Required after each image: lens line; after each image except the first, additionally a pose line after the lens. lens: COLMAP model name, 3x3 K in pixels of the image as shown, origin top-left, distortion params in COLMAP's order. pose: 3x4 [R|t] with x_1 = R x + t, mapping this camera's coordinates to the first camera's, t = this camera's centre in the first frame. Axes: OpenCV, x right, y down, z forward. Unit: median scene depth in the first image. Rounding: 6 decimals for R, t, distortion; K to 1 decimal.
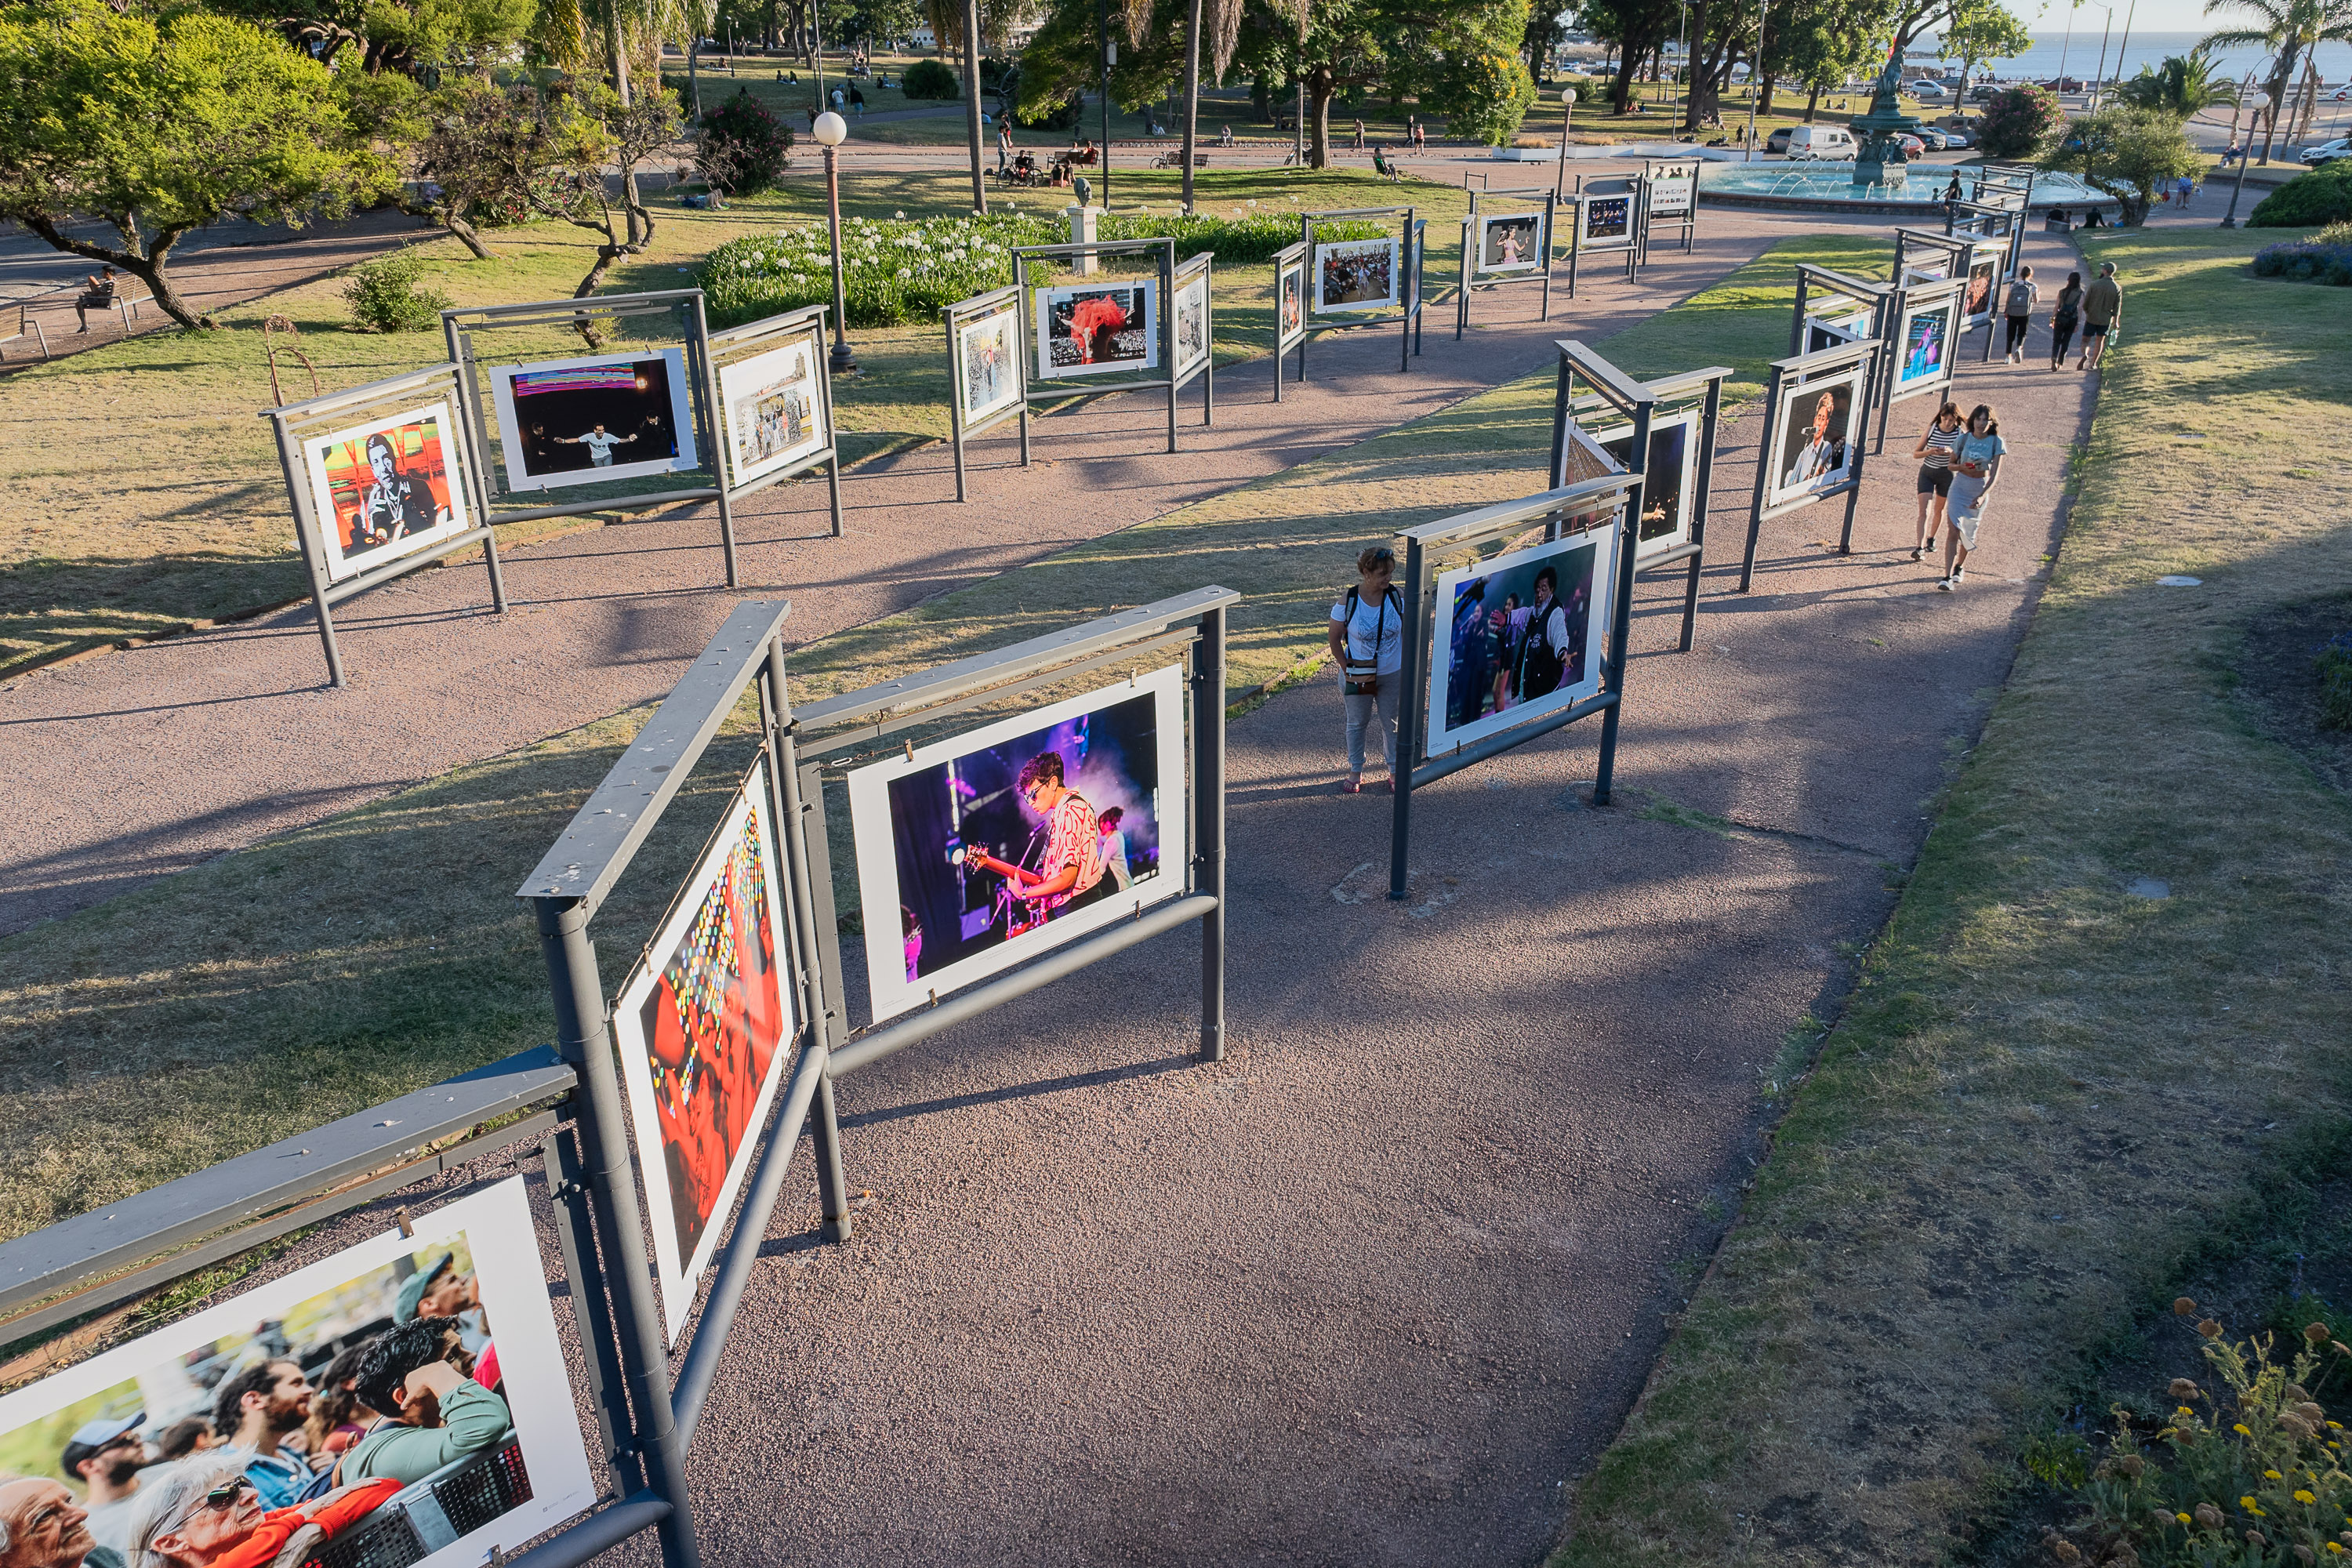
lens RADIAL K [[1622.1, 0, 1177.3], [0, 1622.1, 821.9], [0, 0, 1]] dist [-0.044661, 0.009451]
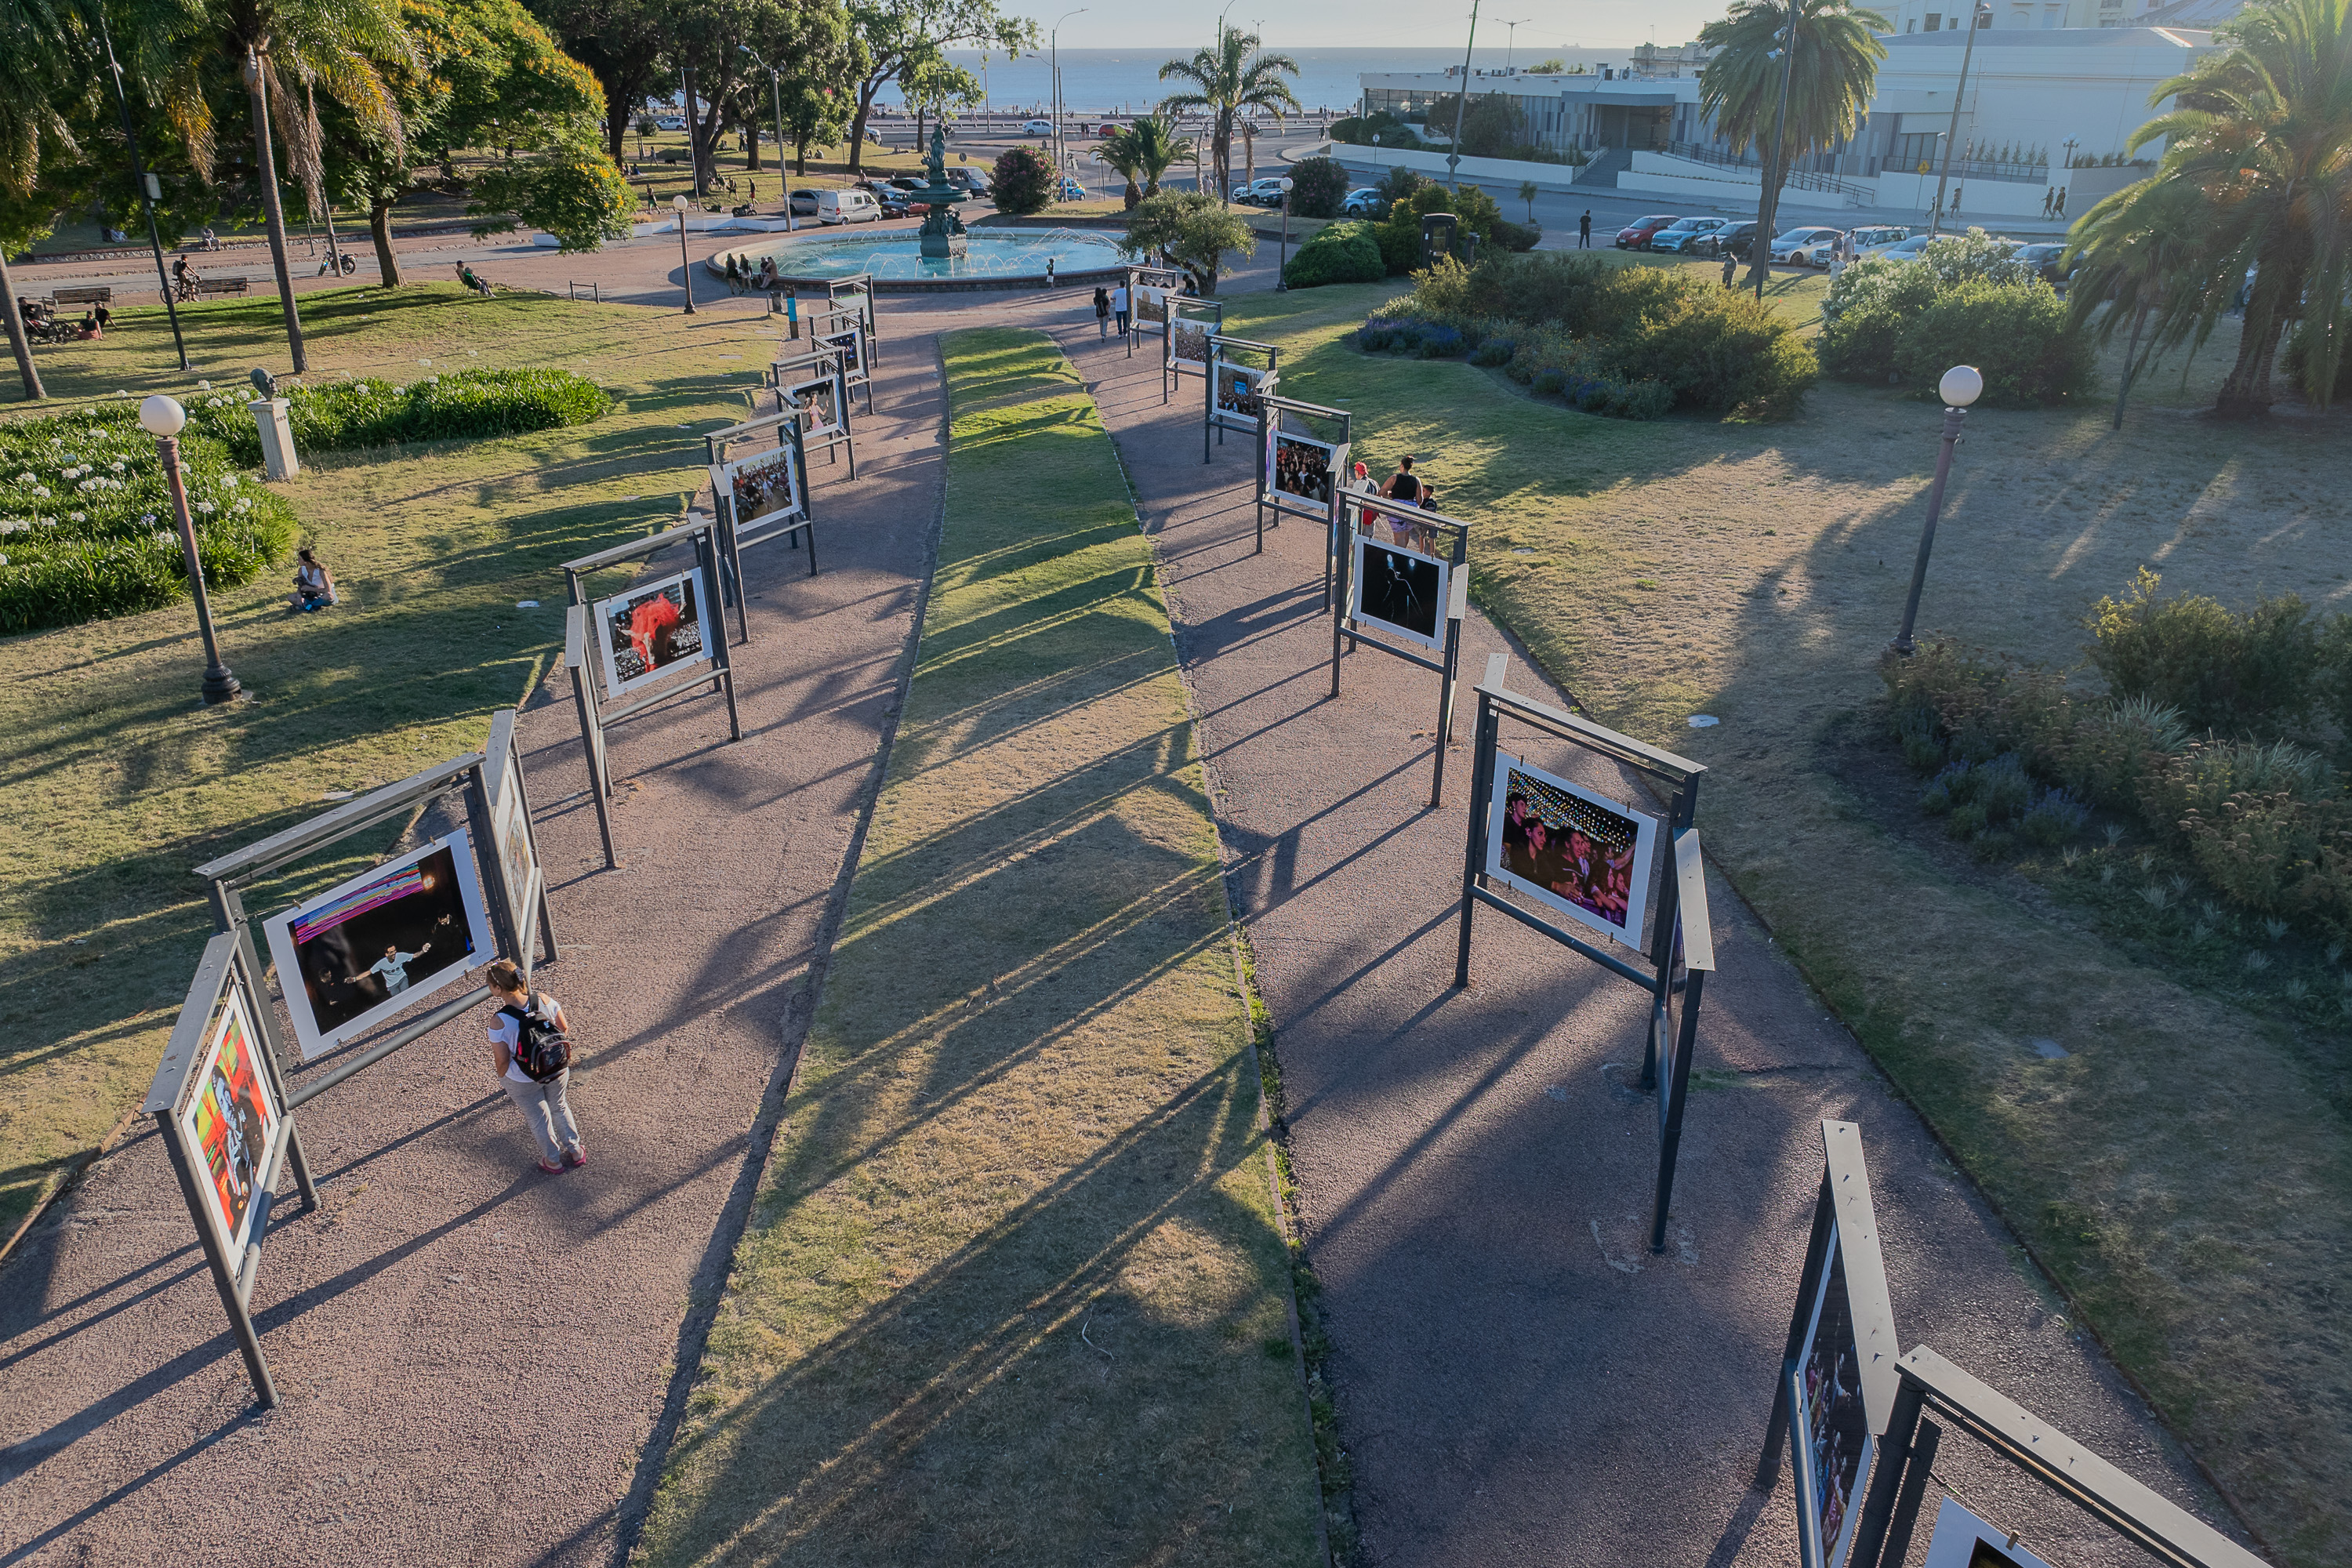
lens RADIAL K [[1621.0, 0, 1166.6], [0, 1621.0, 911.0], [0, 0, 1]] dist [-0.040697, -0.000648]
pose [[0.827419, -0.257080, 0.499287, -0.233019], [0.240472, 0.965627, 0.098684, -0.134069], [-0.507494, 0.038412, 0.860798, 0.064705]]
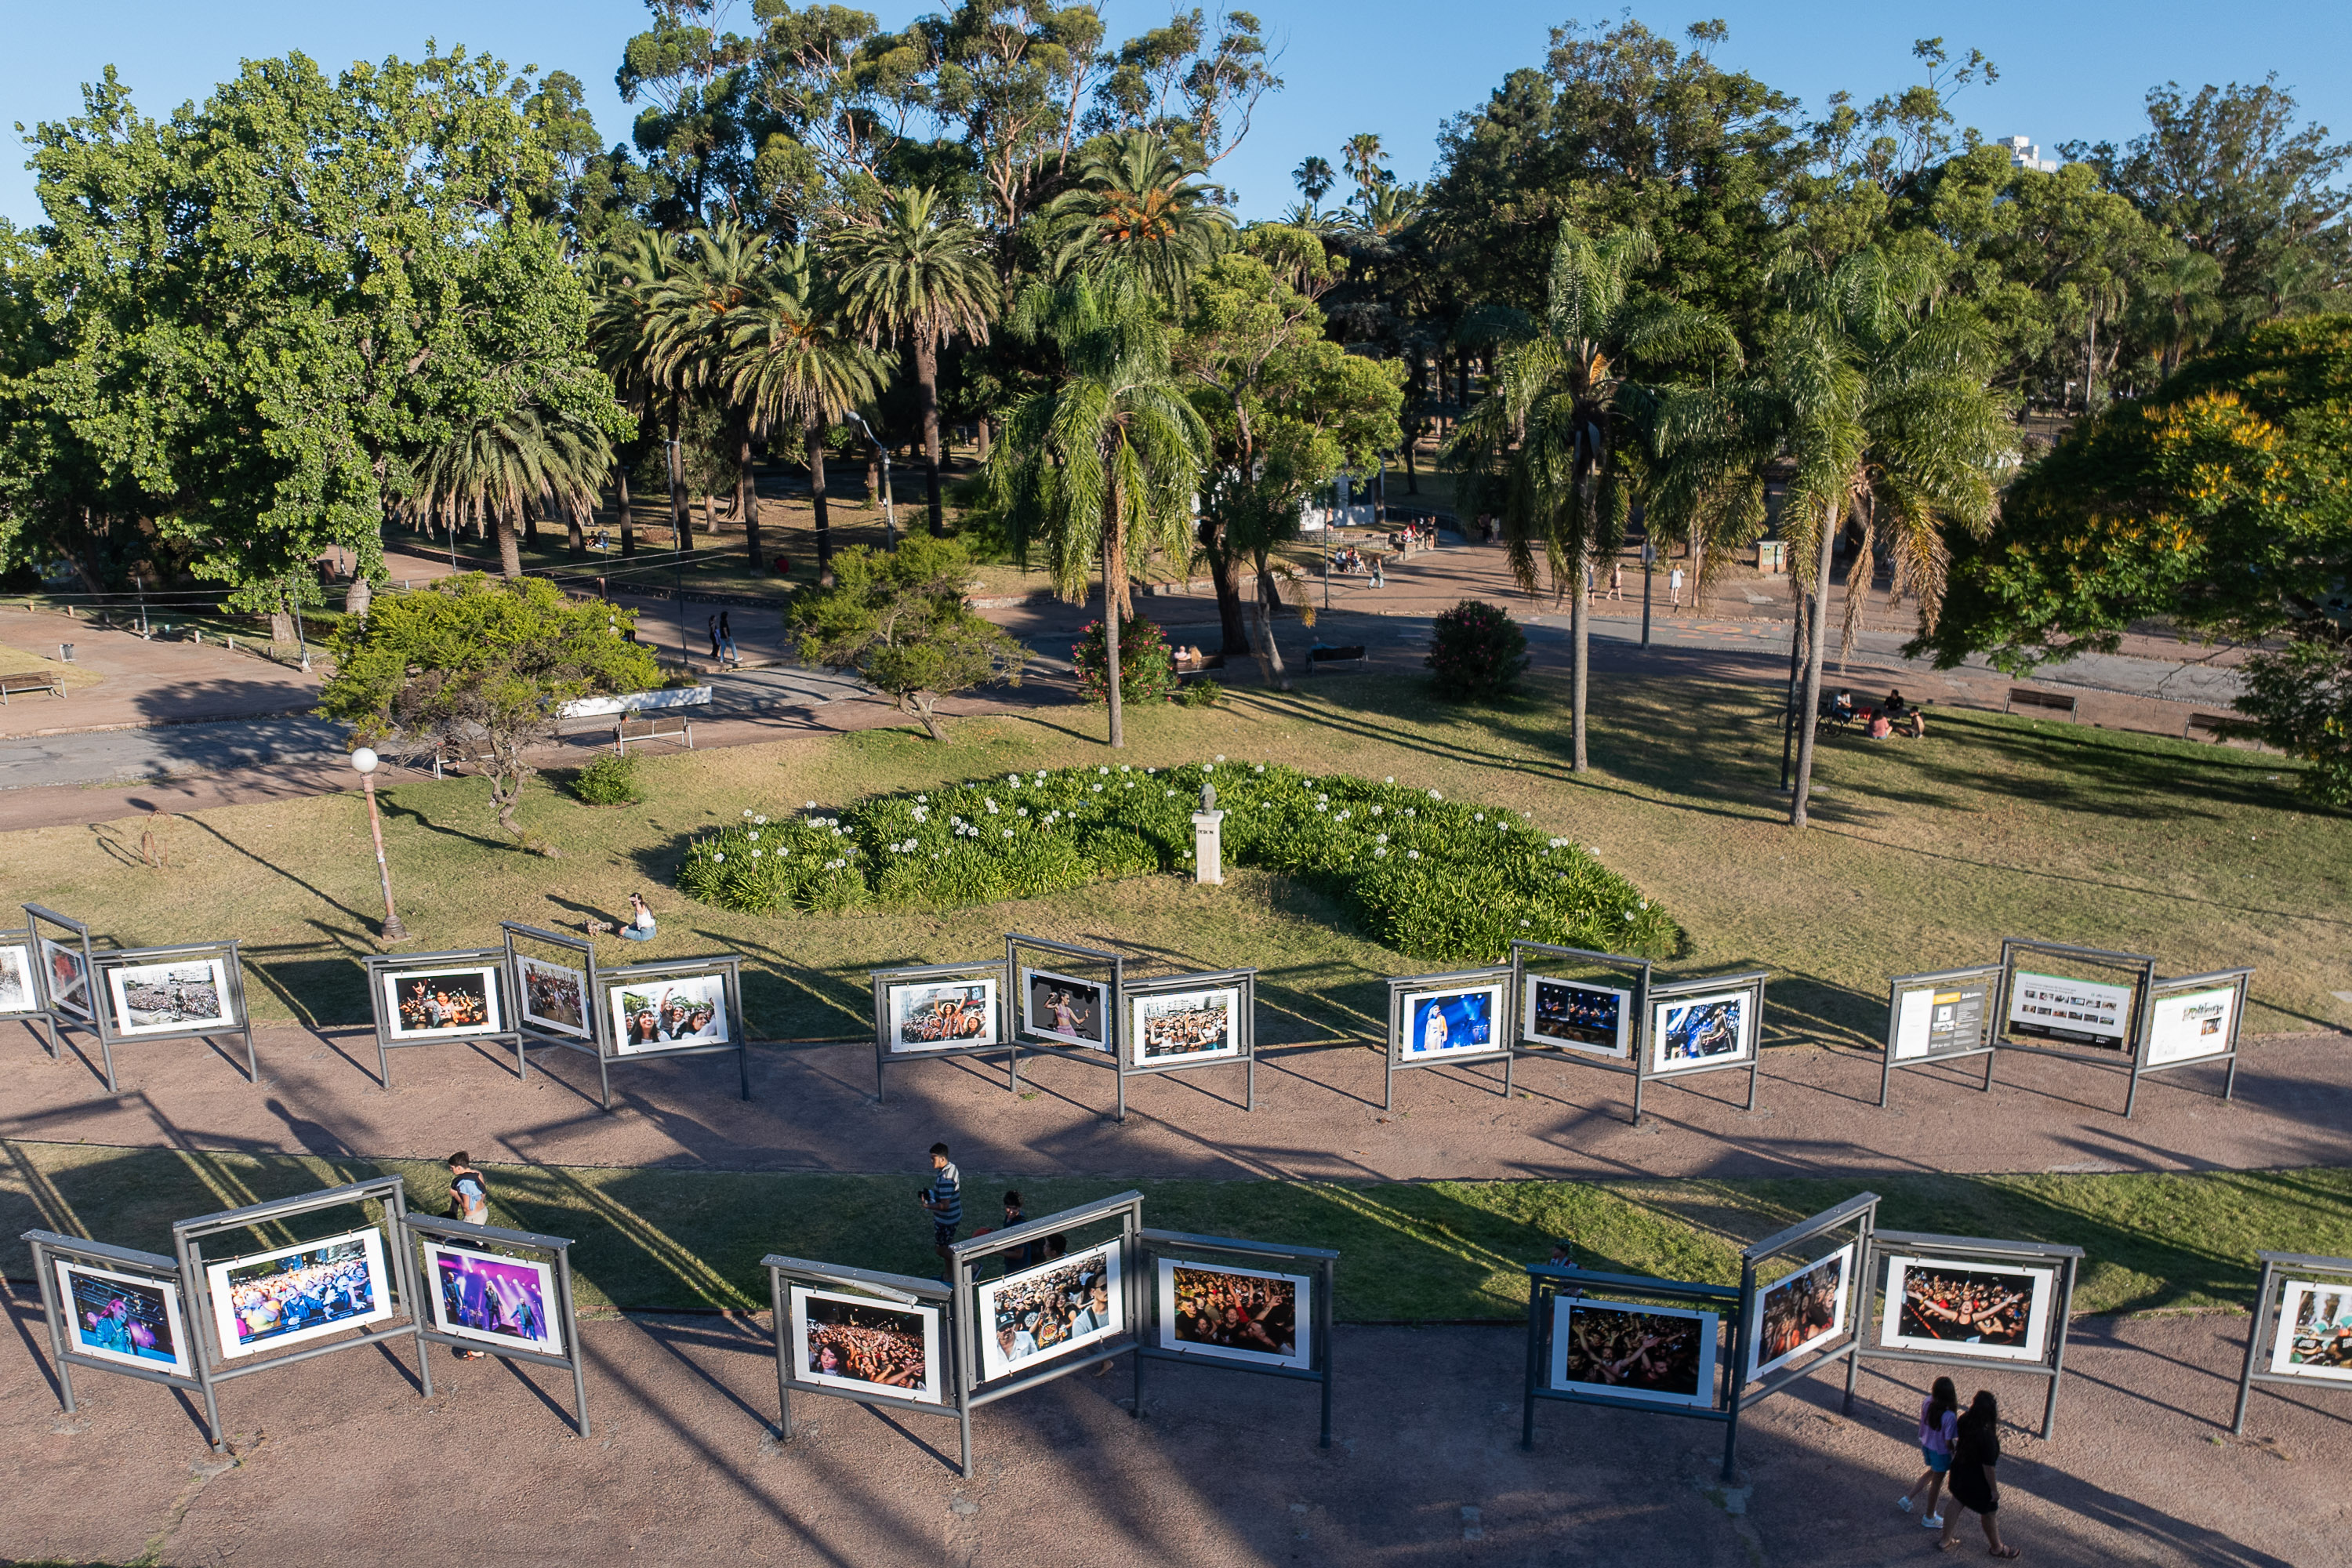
lens RADIAL K [[1622.1, 0, 1177.3], [0, 1622.1, 821.9], [0, 0, 1]] dist [-0.044661, 0.009451]
pose [[0.470953, 0.219298, -0.854466, 1.074318], [-0.378494, 0.925155, 0.028827, -0.601899], [0.796835, 0.309834, 0.518707, 0.773292]]
